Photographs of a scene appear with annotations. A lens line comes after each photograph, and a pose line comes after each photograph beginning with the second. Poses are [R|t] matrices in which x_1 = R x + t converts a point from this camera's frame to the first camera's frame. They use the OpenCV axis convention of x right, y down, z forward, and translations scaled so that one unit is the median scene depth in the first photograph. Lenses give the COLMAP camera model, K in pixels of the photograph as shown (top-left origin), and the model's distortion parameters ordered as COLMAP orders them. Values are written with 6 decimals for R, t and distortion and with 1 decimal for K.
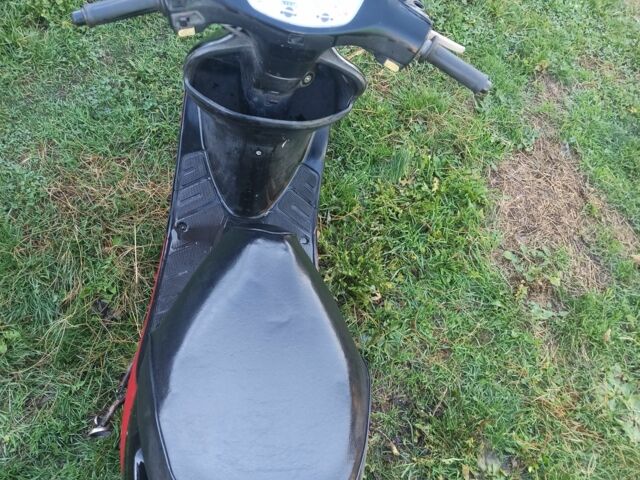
lens RADIAL K [[620.1, 0, 320.0], [0, 620.1, 240.0], [0, 0, 1]] dist [0.059865, -0.024045]
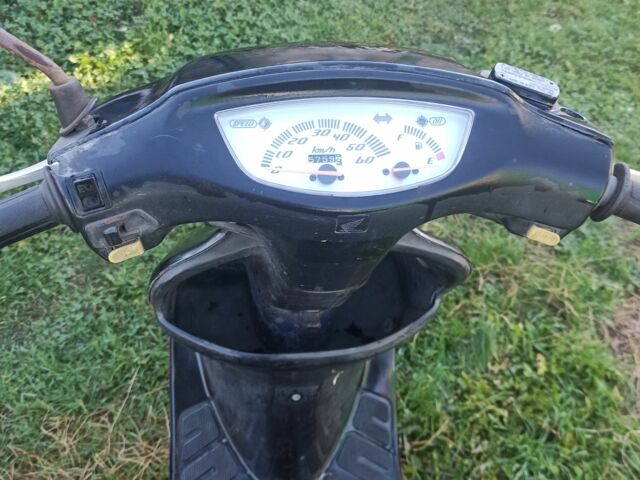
lens RADIAL K [[620.1, 0, 320.0], [0, 620.1, 240.0], [0, 0, 1]] dist [0.059865, -0.024045]
pose [[0.983031, -0.183081, -0.011457, -0.029787], [0.174934, 0.954420, -0.241829, -0.100692], [0.055209, 0.235722, 0.970251, 0.273164]]
